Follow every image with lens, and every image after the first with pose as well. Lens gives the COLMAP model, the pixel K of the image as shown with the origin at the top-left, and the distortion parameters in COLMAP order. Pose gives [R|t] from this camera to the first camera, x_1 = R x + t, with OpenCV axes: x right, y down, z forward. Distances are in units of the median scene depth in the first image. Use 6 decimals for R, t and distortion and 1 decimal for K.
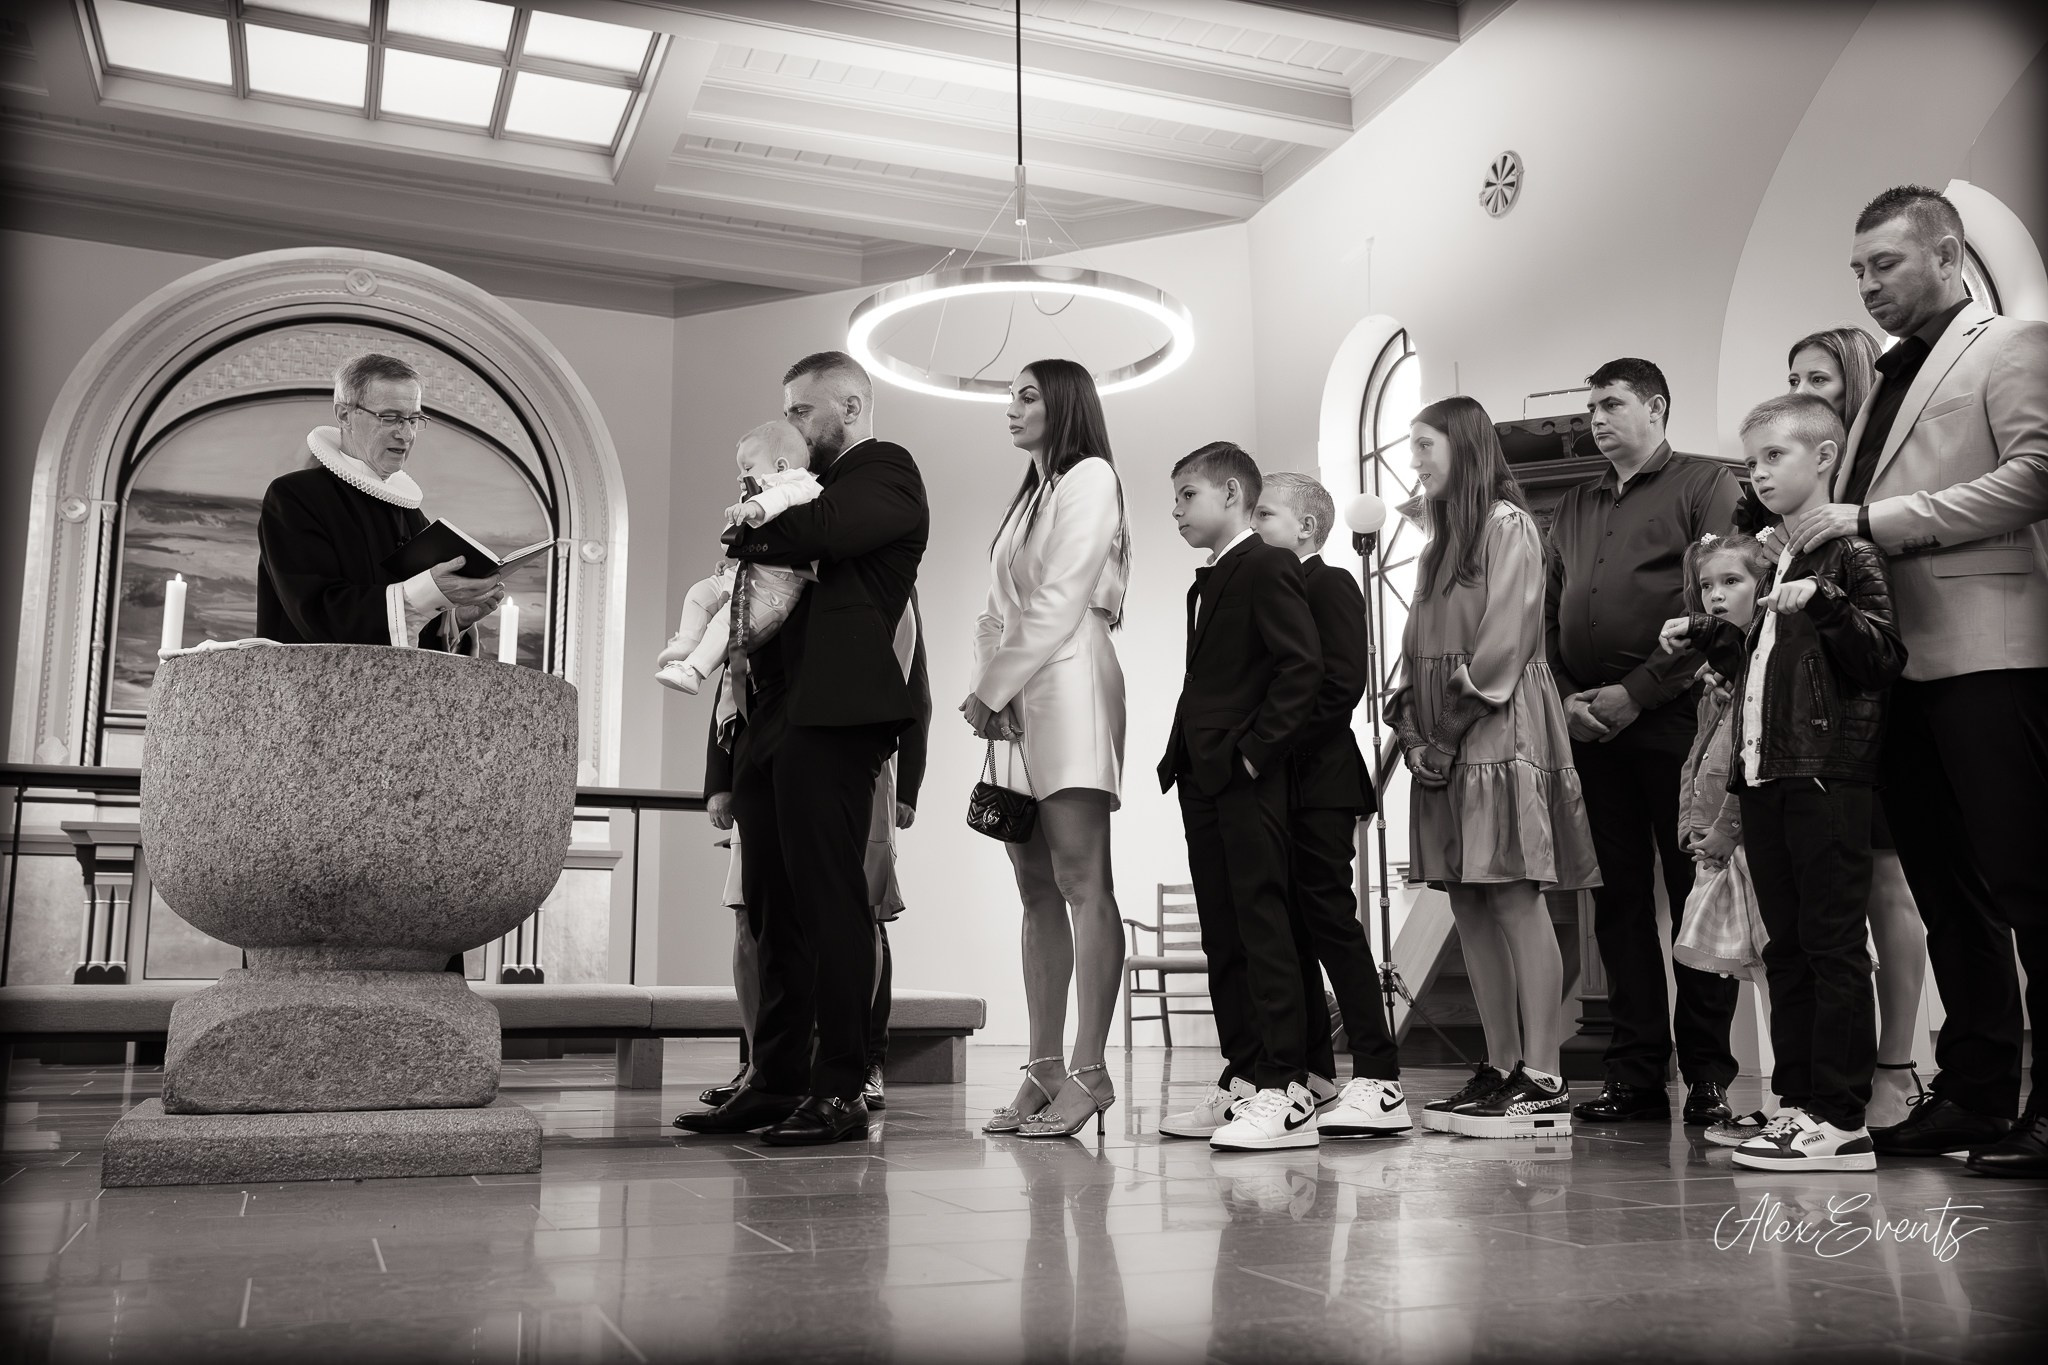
lens RADIAL K [[1884.3, 0, 1011.3], [0, 1884.3, 689.4], [0, 0, 1]] dist [0.002026, 0.000000]
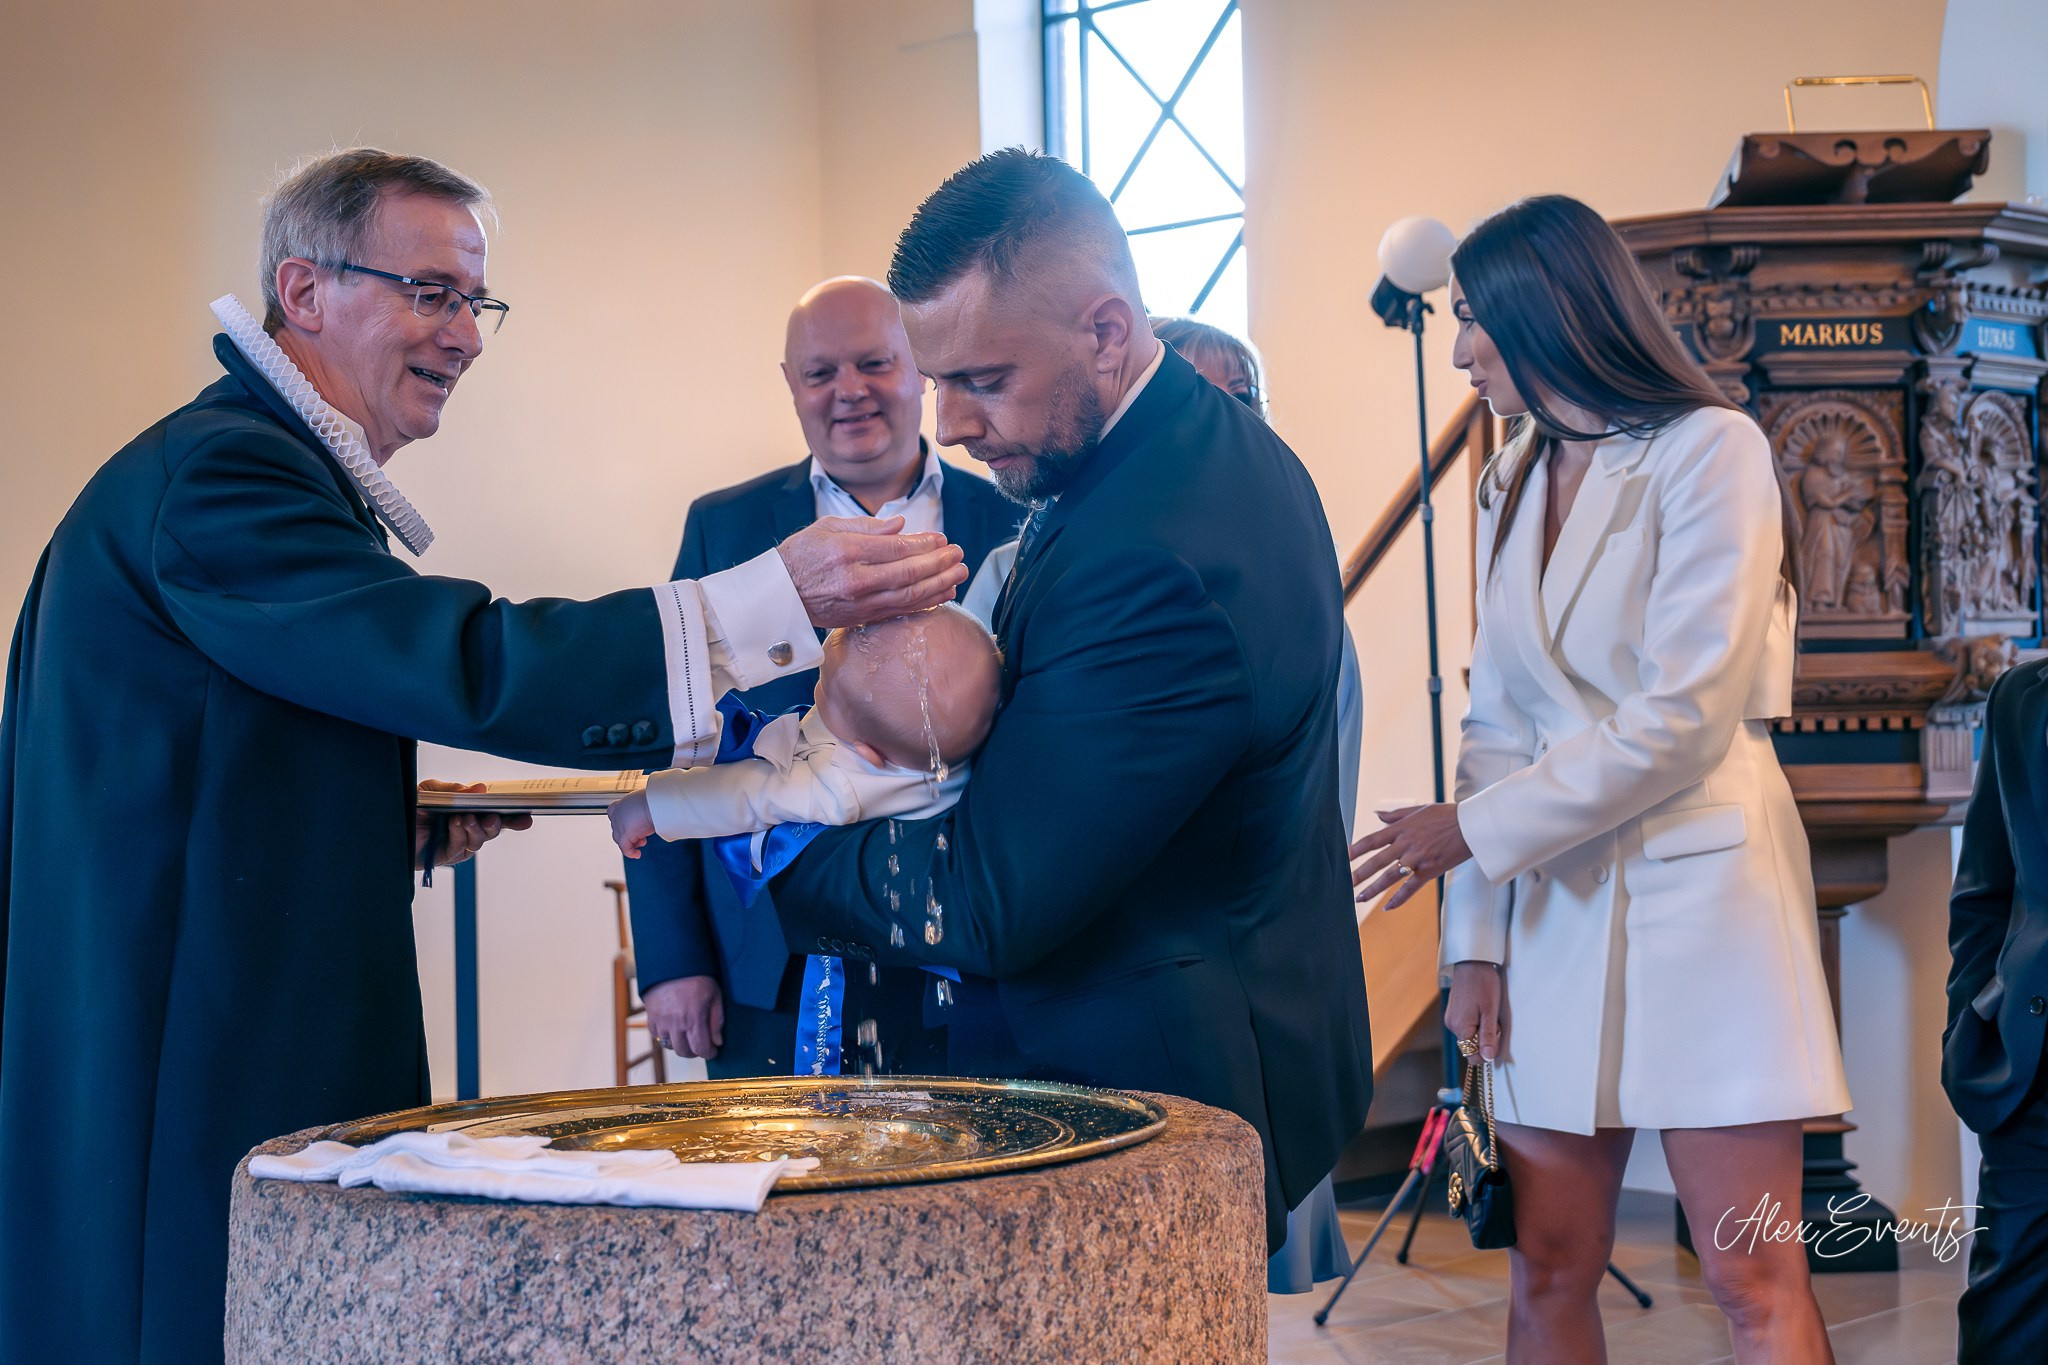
lens RADIAL K [[3289.5, 0, 1032.2], [0, 3289.5, 674.5], [0, 0, 1]] dist [0.032744, 0.000000]
pose [[0.908892, -0.018789, 0.416609, -0.247280], [-0.046175, 0.988308, 0.145309, -0.087717], [-0.414468, -0.151307, 0.897398, 0.161794]]
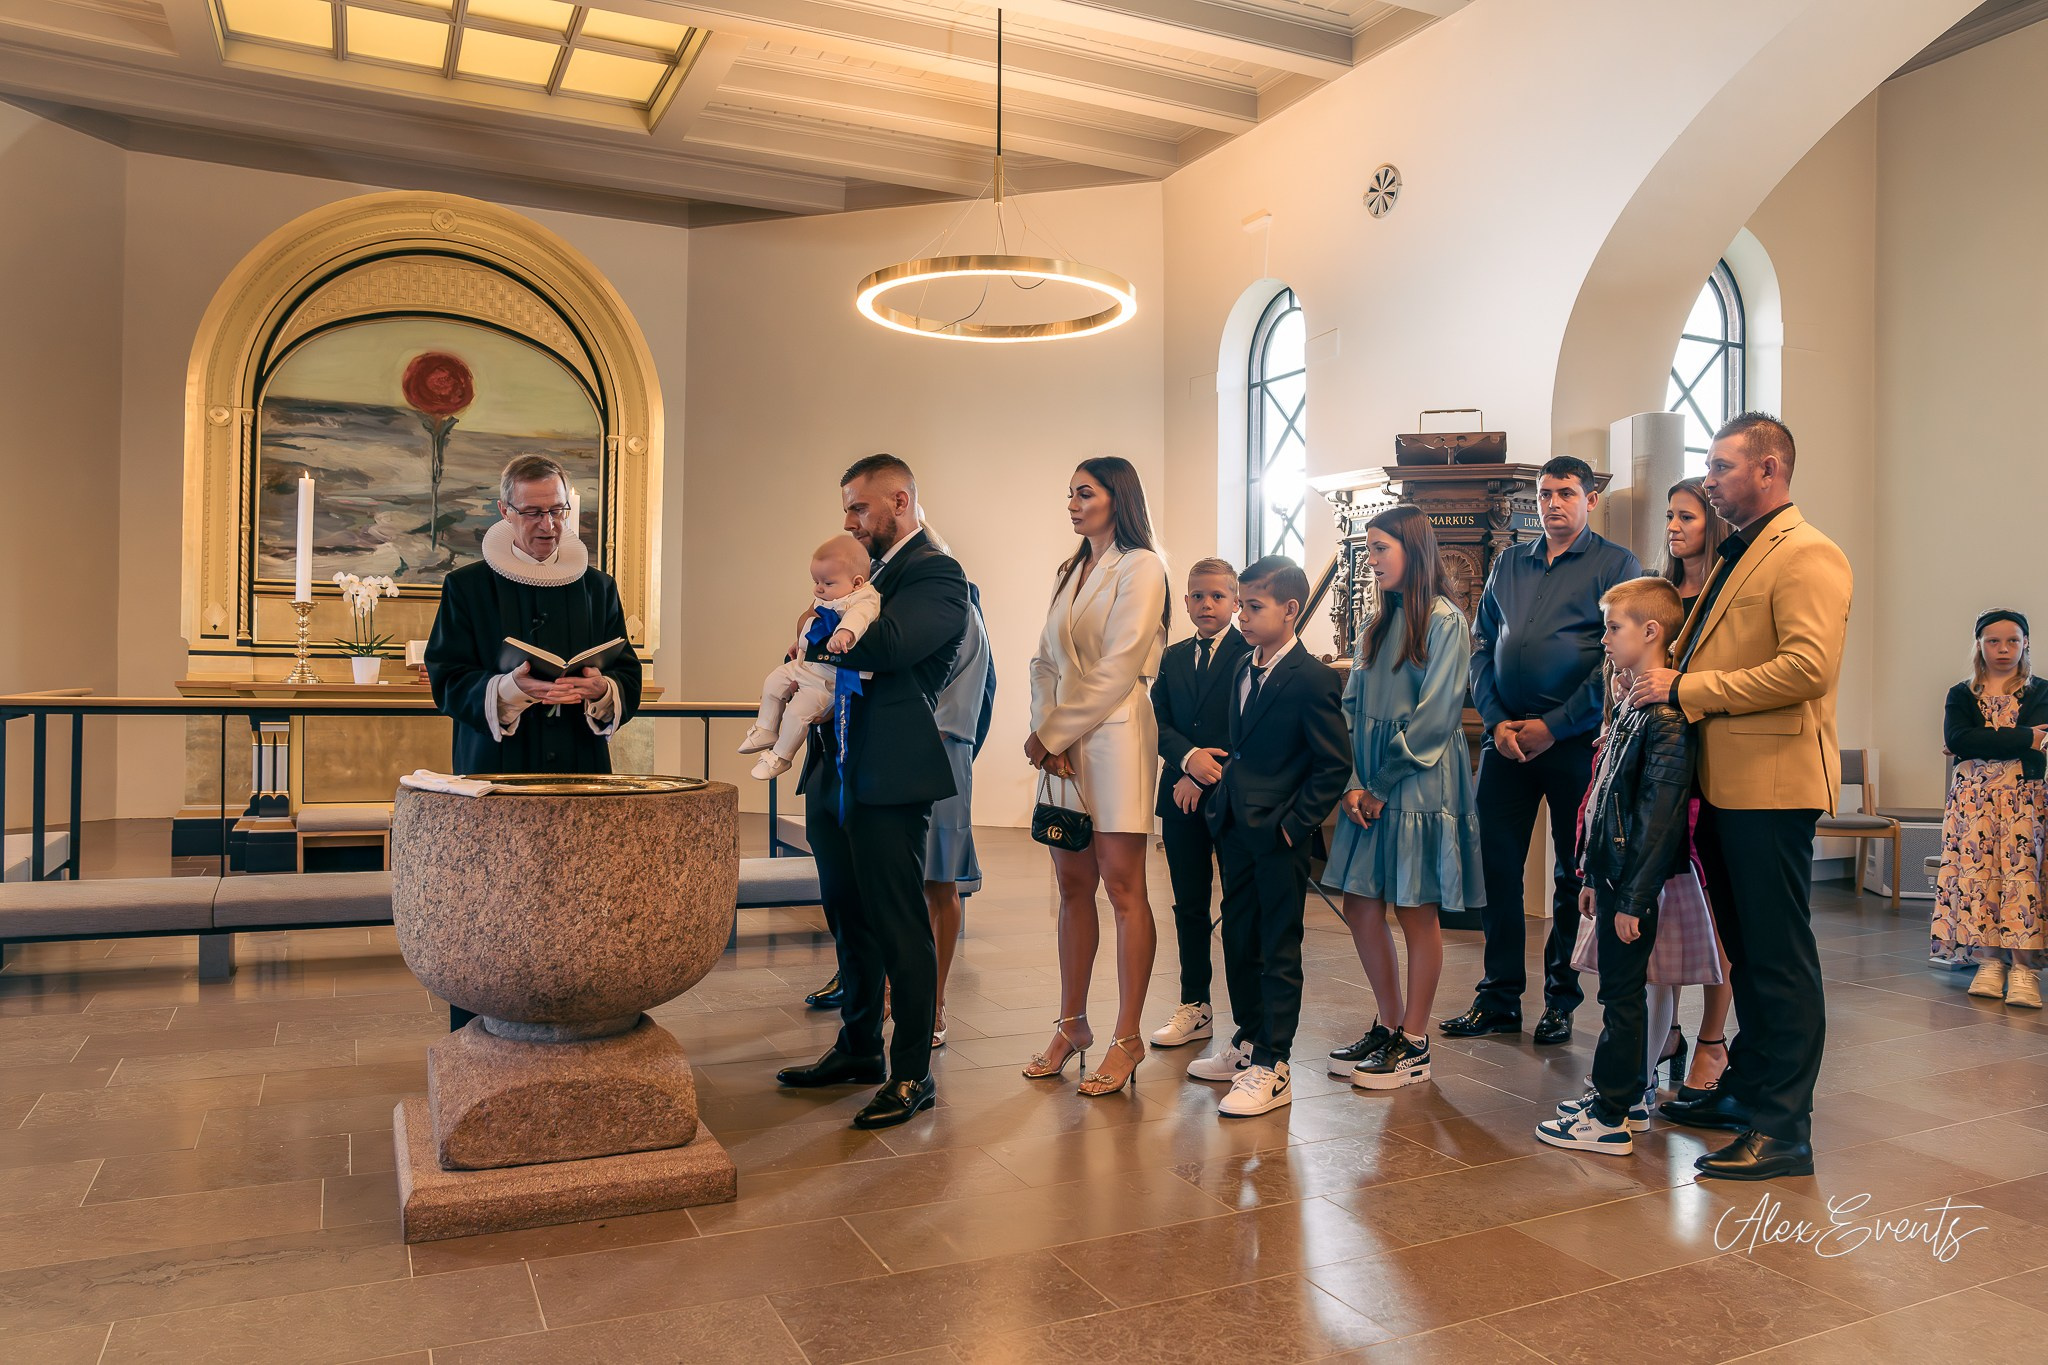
lens RADIAL K [[1429.9, 0, 1006.4], [0, 1429.9, 684.1], [0, 0, 1]] dist [-0.073184, 0.005858]
pose [[0.996928, 0.014650, 0.076936, -0.056854], [-0.027796, 0.984583, 0.172698, -0.101127], [-0.073219, -0.174306, 0.981966, 0.041762]]
